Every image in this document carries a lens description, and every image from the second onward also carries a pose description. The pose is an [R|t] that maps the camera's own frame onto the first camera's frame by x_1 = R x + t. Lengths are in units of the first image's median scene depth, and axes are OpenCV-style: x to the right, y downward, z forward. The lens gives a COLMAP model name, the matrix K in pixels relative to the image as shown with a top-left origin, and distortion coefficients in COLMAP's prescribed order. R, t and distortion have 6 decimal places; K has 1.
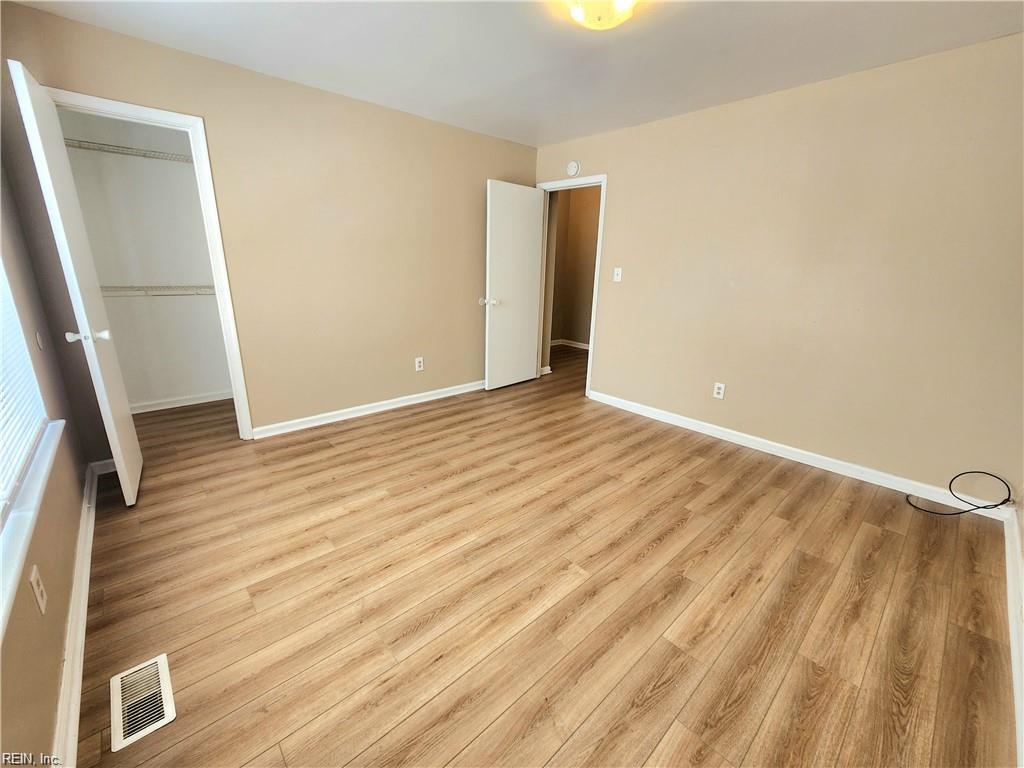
lens RADIAL K [[419.9, 0, 512.0], [0, 419.9, 384.0], [0, 0, 1]] dist [-0.000733, -0.000216]
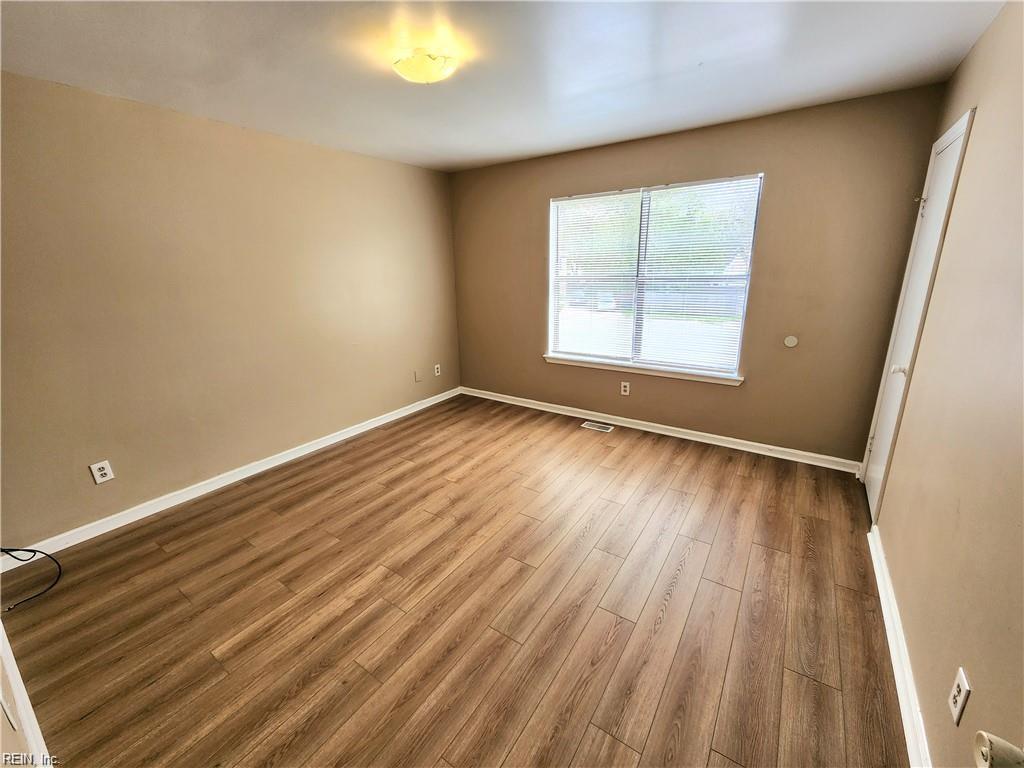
lens RADIAL K [[419.9, 0, 512.0], [0, 419.9, 384.0], [0, 0, 1]] dist [-0.000733, -0.000216]
pose [[-0.973922, 0.060846, -0.218573, 0.220929], [-0.064319, 0.849802, 0.523162, -0.628138], [0.217576, 0.523578, -0.823728, 1.861053]]
